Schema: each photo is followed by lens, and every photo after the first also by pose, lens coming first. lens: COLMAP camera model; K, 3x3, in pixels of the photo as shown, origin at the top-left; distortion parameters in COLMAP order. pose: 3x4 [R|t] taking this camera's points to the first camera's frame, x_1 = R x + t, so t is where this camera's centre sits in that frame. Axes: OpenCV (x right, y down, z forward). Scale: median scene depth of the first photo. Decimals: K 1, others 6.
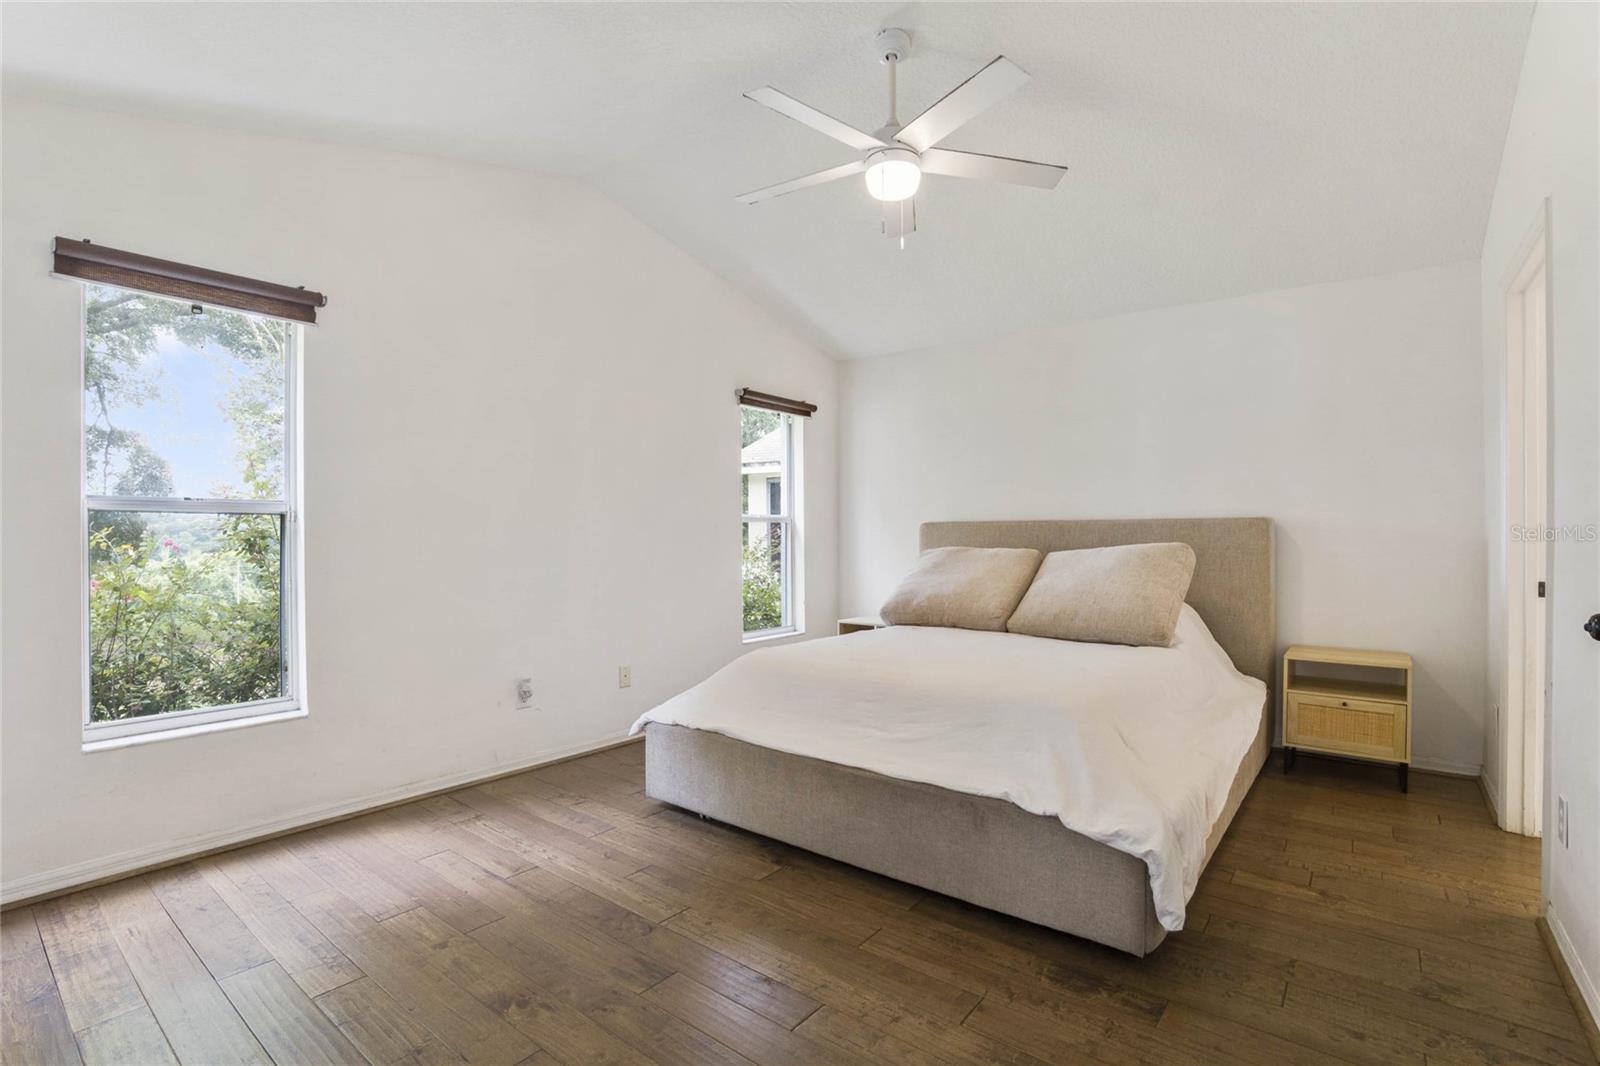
lens RADIAL K [[734.1, 0, 808.3], [0, 734.1, 534.5], [0, 0, 1]] dist [-0.066300, 0.024354]
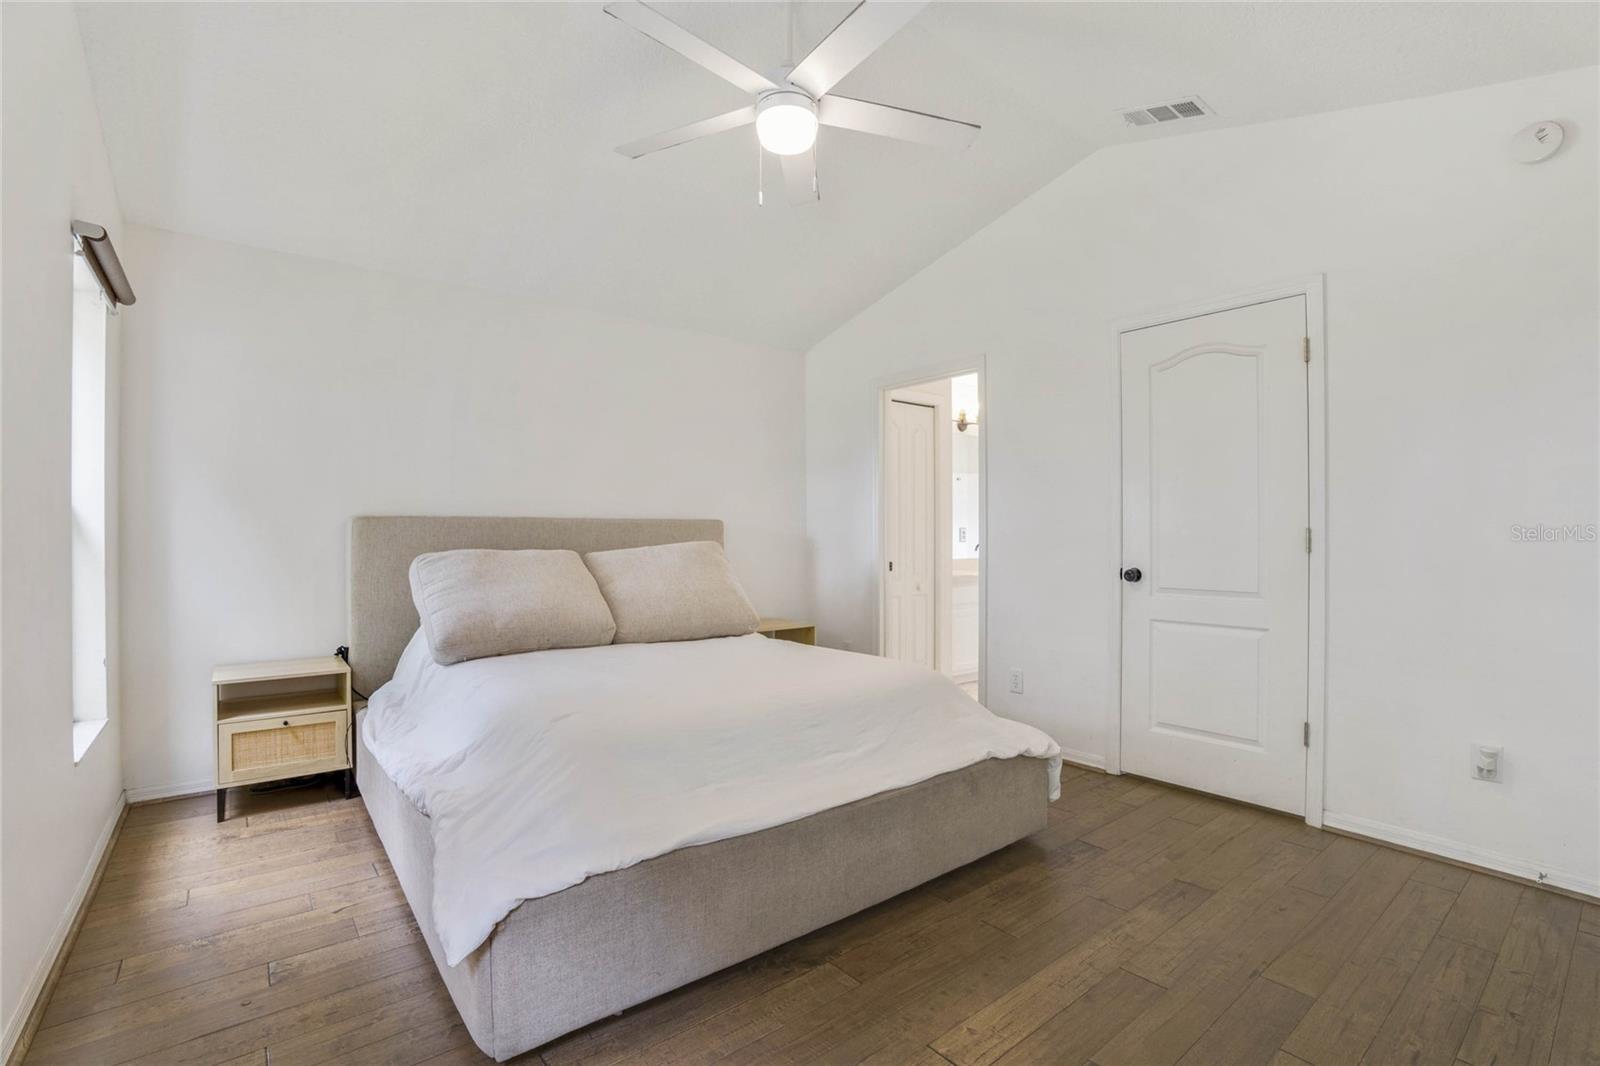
lens RADIAL K [[734.1, 0, 808.3], [0, 734.1, 534.5], [0, 0, 1]] dist [-0.066300, 0.024354]
pose [[0.230491, 0.002142, 0.973072, -0.708558], [0.000703, 0.999997, -0.002368, 0.005043], [-0.973074, 0.001229, 0.230489, 0.759162]]
